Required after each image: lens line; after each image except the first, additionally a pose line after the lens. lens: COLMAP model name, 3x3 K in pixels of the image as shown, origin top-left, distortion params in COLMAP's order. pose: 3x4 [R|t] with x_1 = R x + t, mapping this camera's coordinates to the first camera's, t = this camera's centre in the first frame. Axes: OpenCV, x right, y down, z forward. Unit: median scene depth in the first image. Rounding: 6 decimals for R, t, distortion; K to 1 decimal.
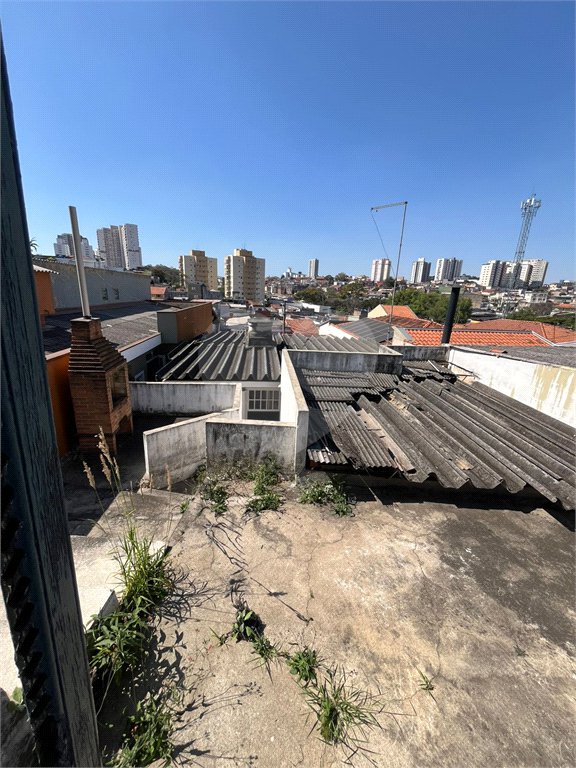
lens RADIAL K [[310.5, 0, 286.7], [0, 310.5, 383.5], [0, 0, 1]] dist [-0.003288, -0.000071]
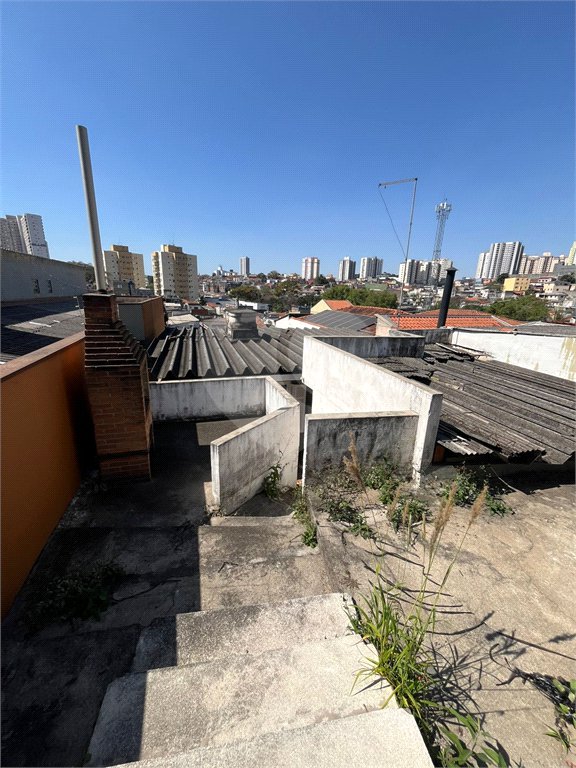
lens RADIAL K [[310.5, 0, 286.6], [0, 310.5, 383.4], [0, 0, 1]] dist [-0.003288, -0.000071]
pose [[0.978181, -0.068966, 0.195975, -0.136371], [0.068001, 0.997617, 0.011657, 0.006568], [-0.196312, 0.001924, 0.980540, 0.077052]]
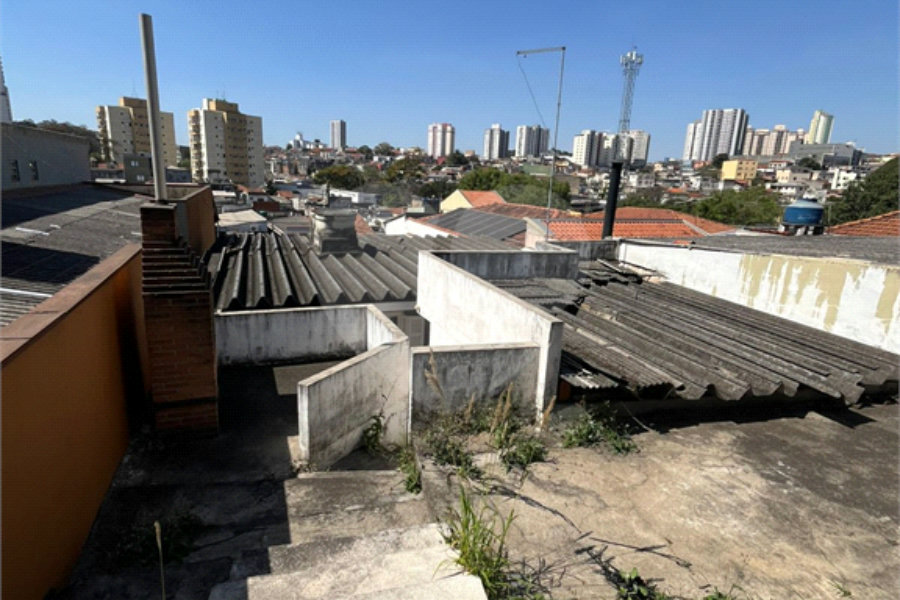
lens RADIAL K [[485.2, 0, 447.7], [0, 485.2, 299.4], [0, 0, 1]] dist [-0.001374, -0.002248]
pose [[0.956818, -0.068374, 0.282532, -0.142150], [0.076734, 0.996878, -0.018616, 0.010130], [-0.280377, 0.039492, 0.959077, -0.007783]]
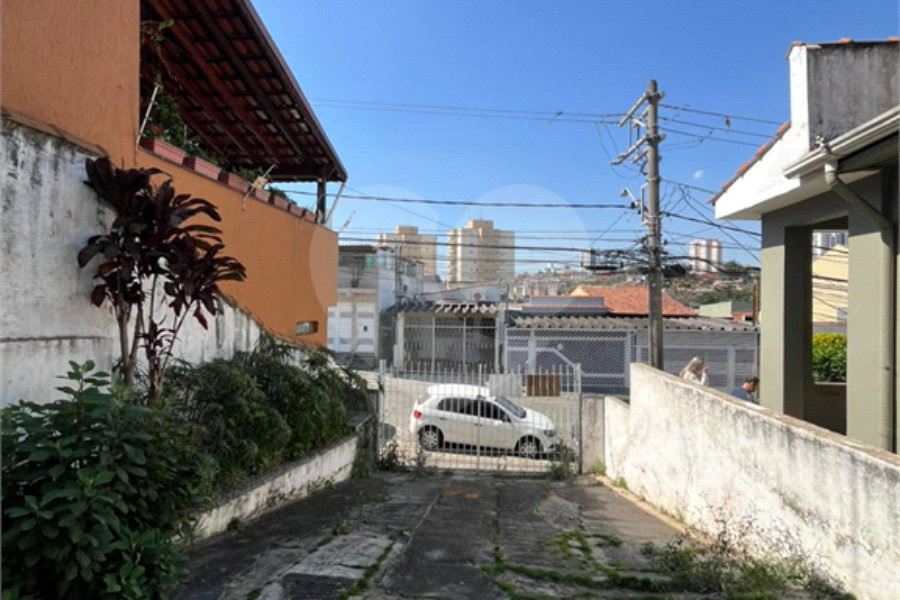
lens RADIAL K [[483.4, 0, 445.8], [0, 483.4, 297.5], [0, 0, 1]] dist [-0.003240, 0.000452]
pose [[0.979071, -0.032893, -0.200842, -0.175596], [-0.027767, 0.956035, -0.291934, -0.024272], [0.201615, 0.291401, 0.935113, 1.488125]]
